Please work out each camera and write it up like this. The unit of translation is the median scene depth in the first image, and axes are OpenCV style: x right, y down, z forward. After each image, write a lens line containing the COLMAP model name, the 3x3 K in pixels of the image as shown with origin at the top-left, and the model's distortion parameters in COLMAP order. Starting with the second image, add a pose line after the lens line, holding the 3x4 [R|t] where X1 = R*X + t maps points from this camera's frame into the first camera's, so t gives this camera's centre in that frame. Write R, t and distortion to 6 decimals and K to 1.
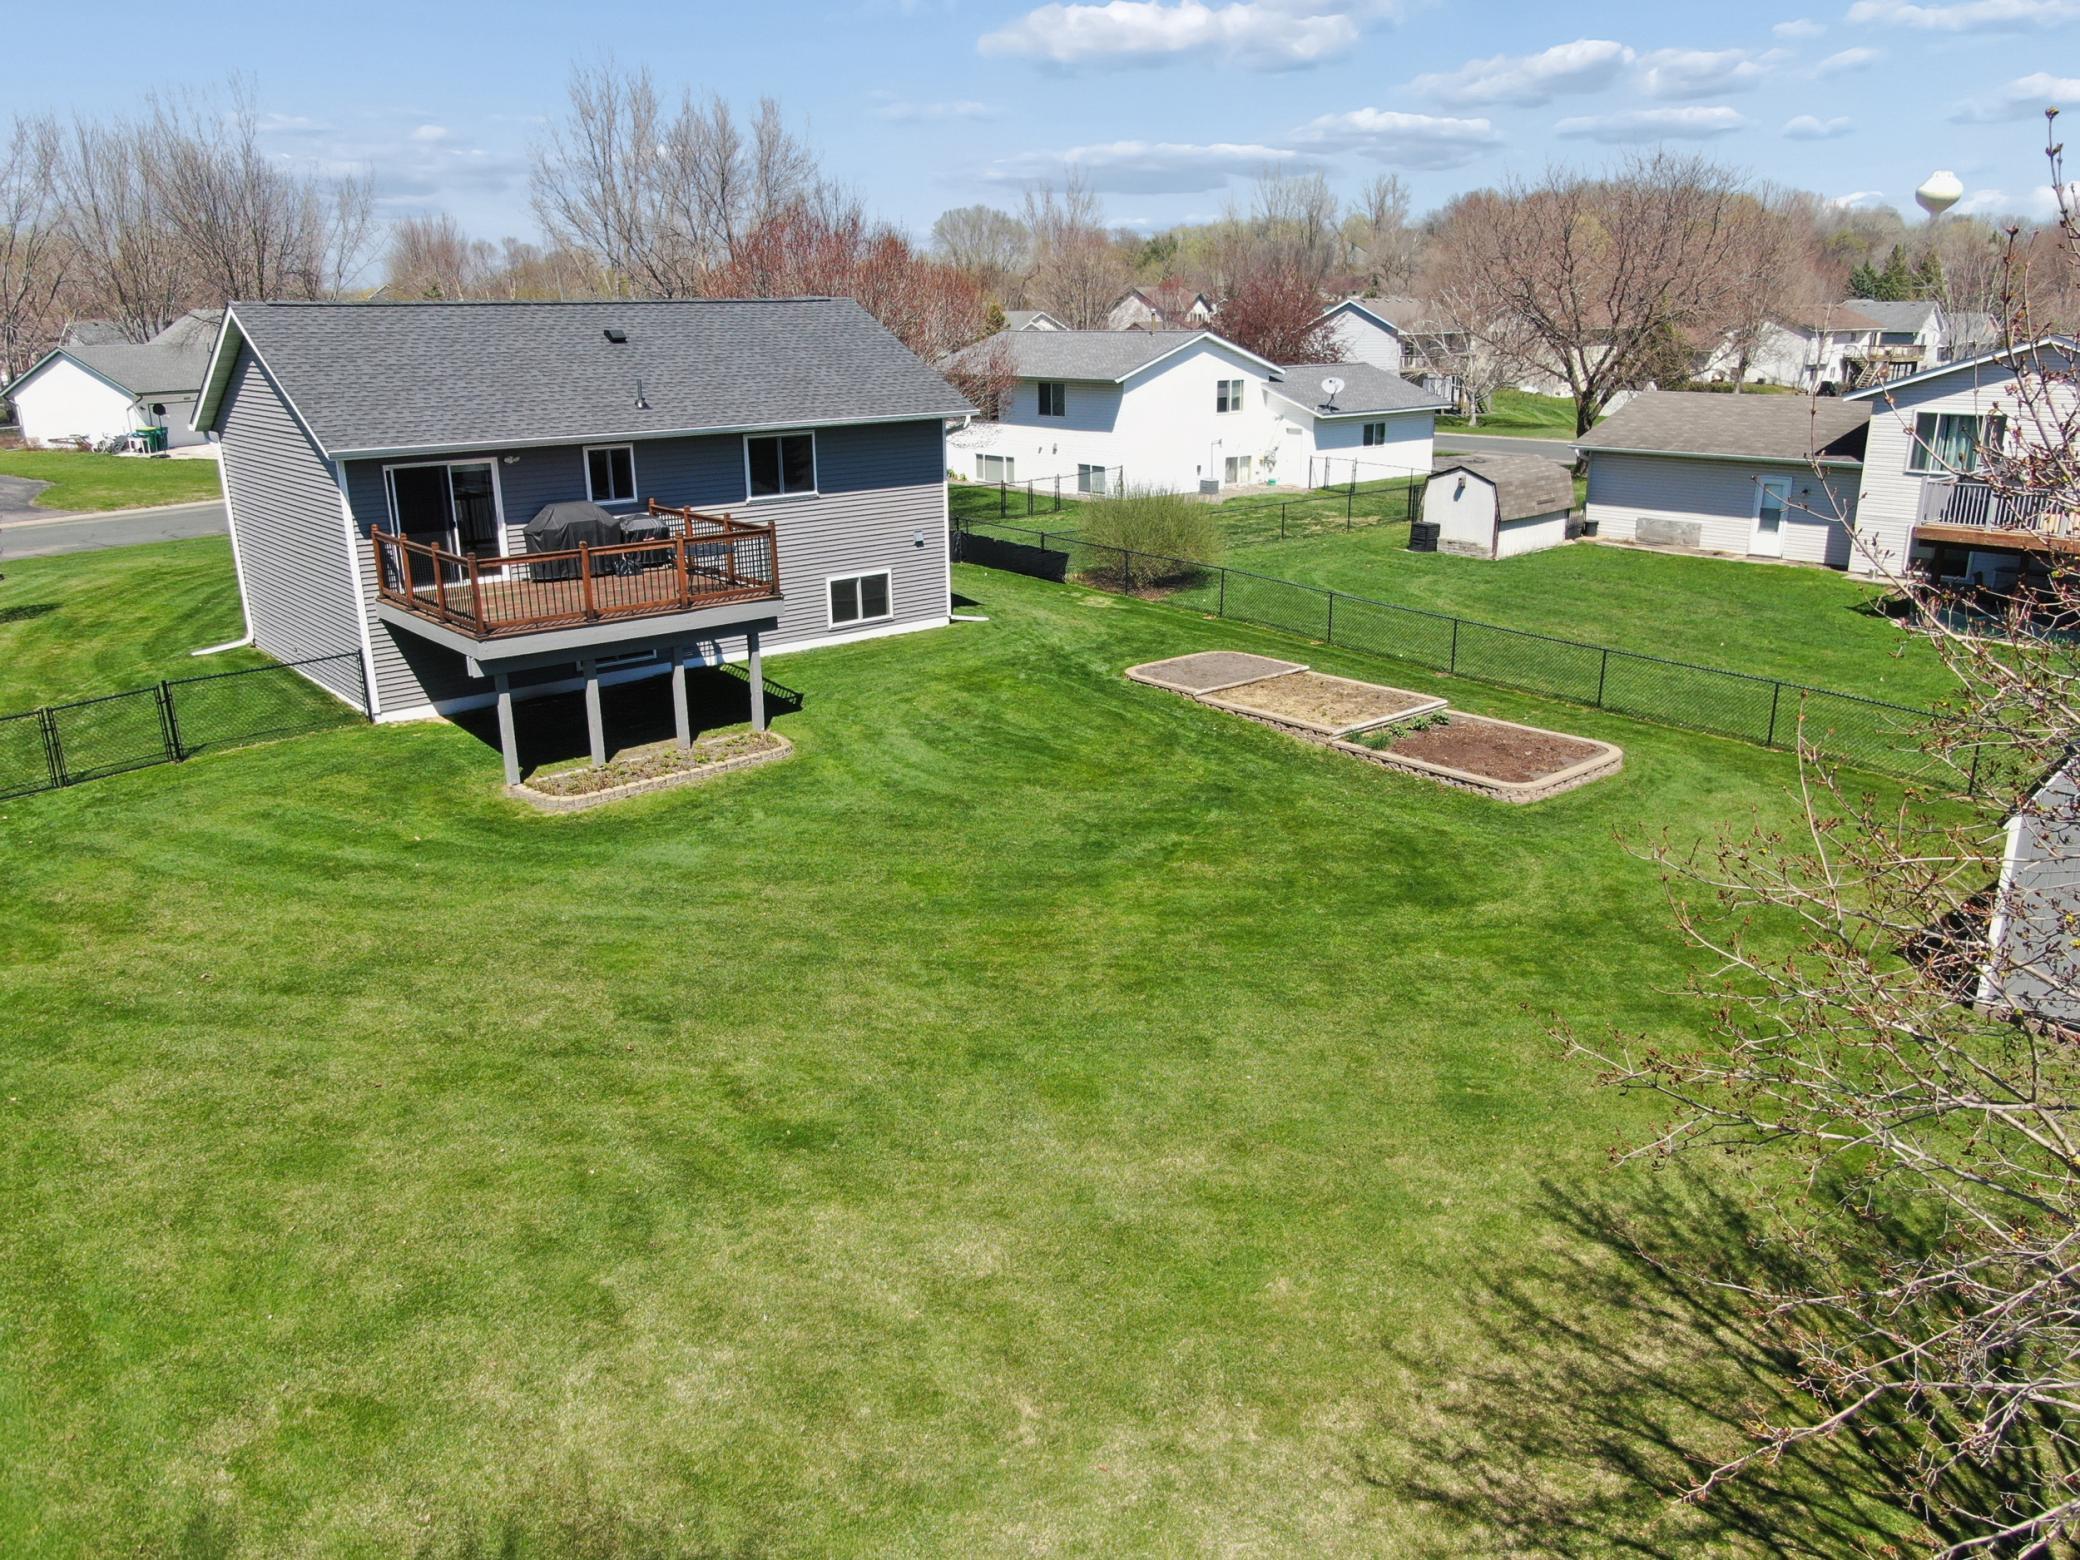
lens RADIAL K [[1475.9, 0, 1040.0], [0, 1475.9, 780.0], [0, 0, 1]] dist [-0.000350, -0.000045]
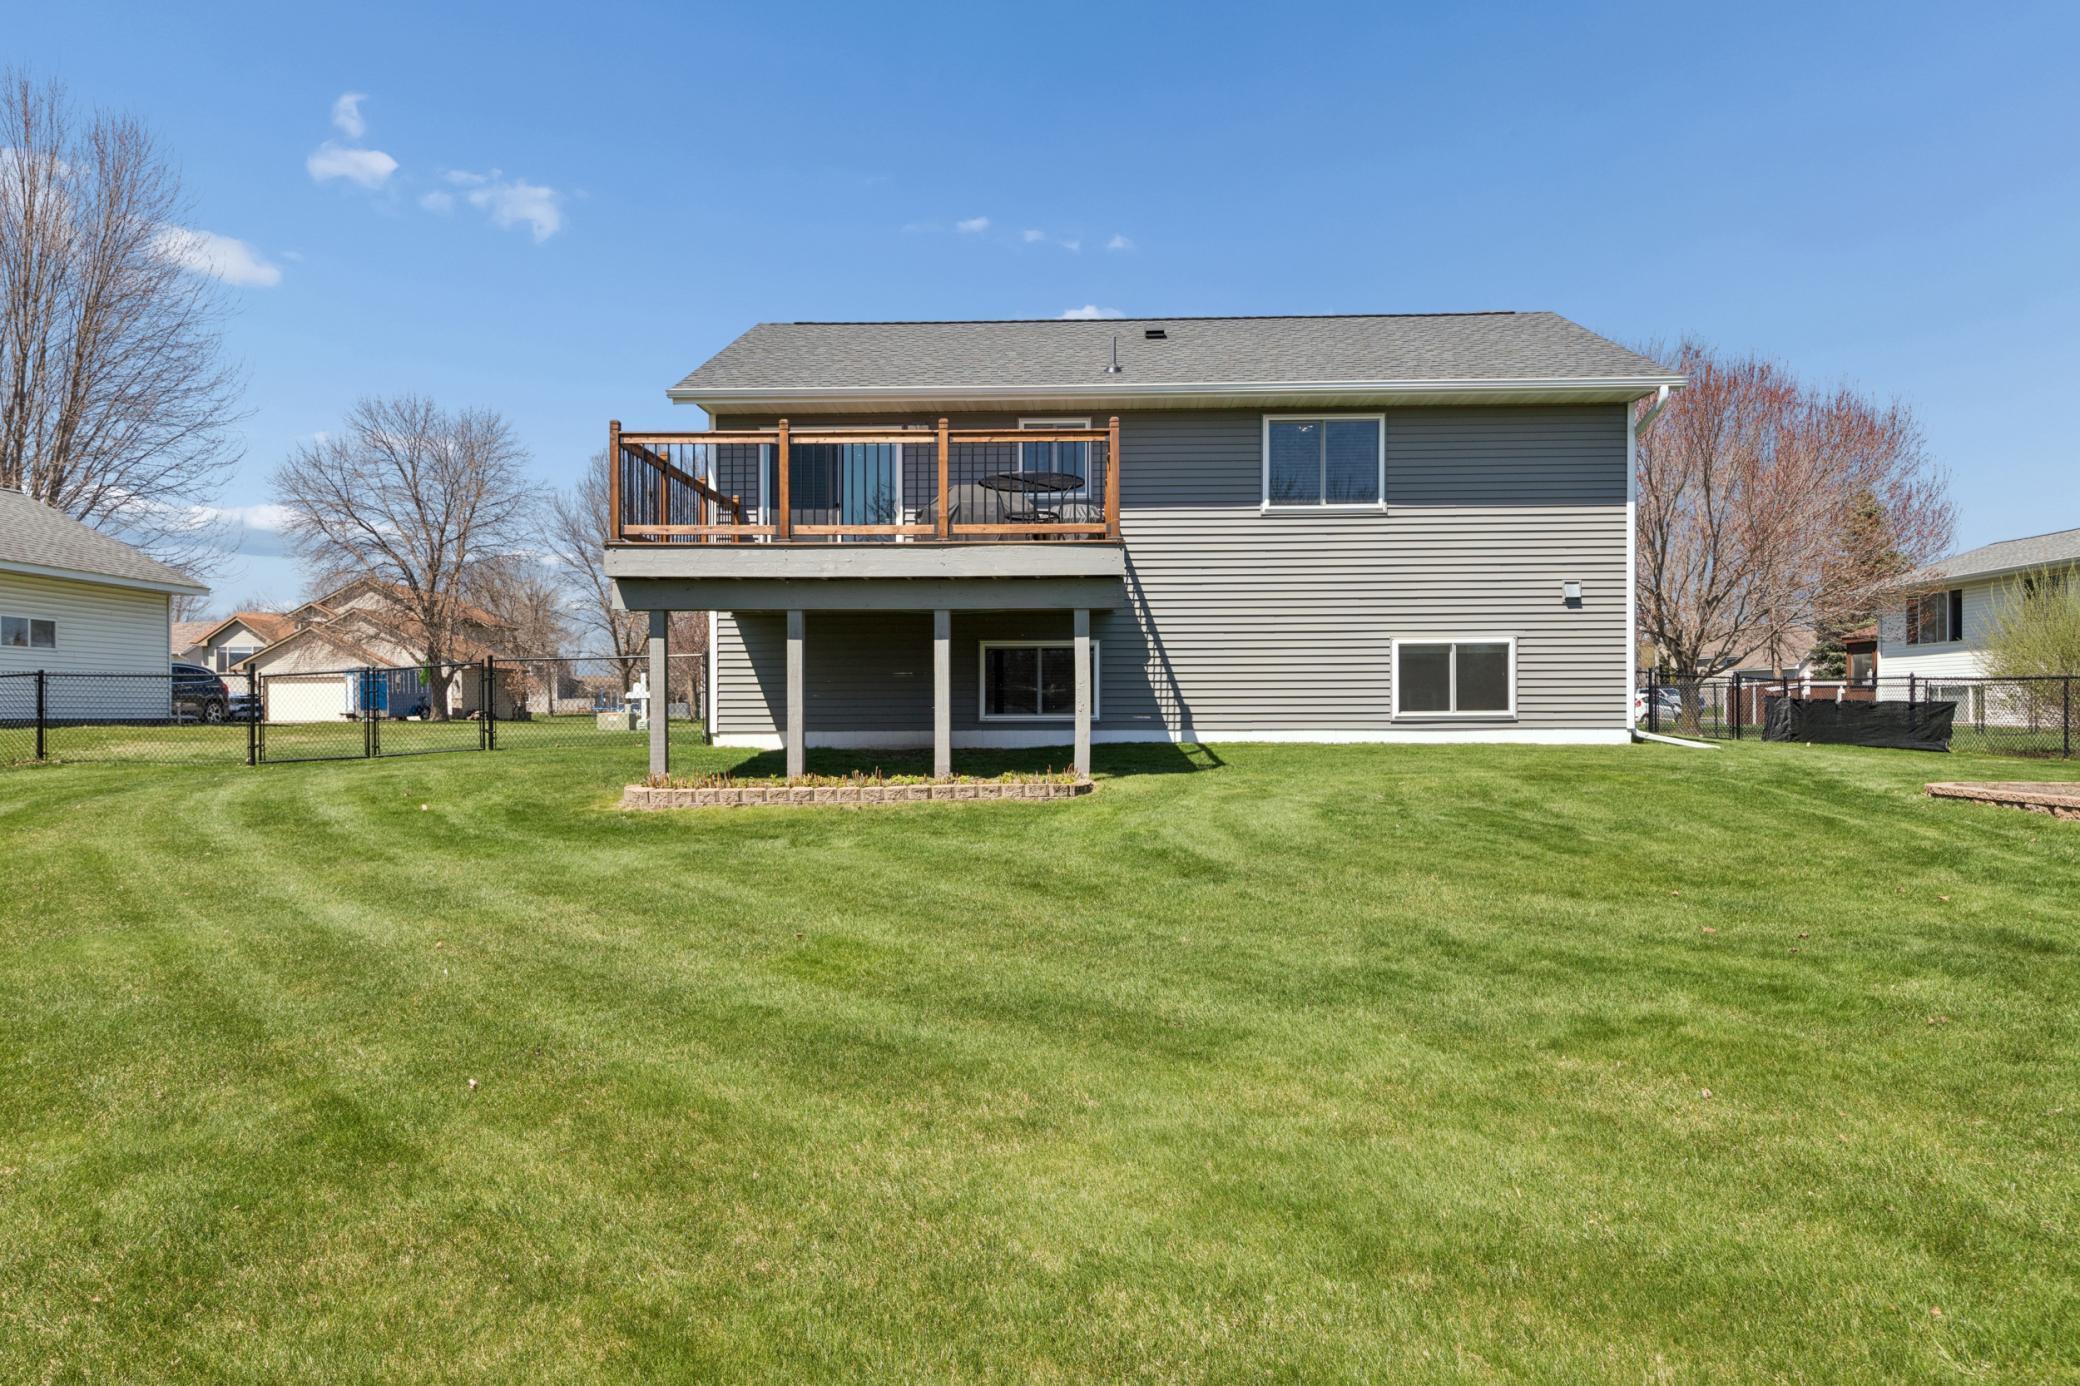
lens RADIAL K [[1267.4, 0, 1039.1], [0, 1267.4, 698.2], [0, 0, 1]] dist [0.002496, 0.000596]
pose [[0.739854, 0.006303, -0.672738, 0.110061], [-0.212770, 0.950823, -0.225088, 0.043199], [0.638236, 0.309671, 0.704811, 0.519130]]
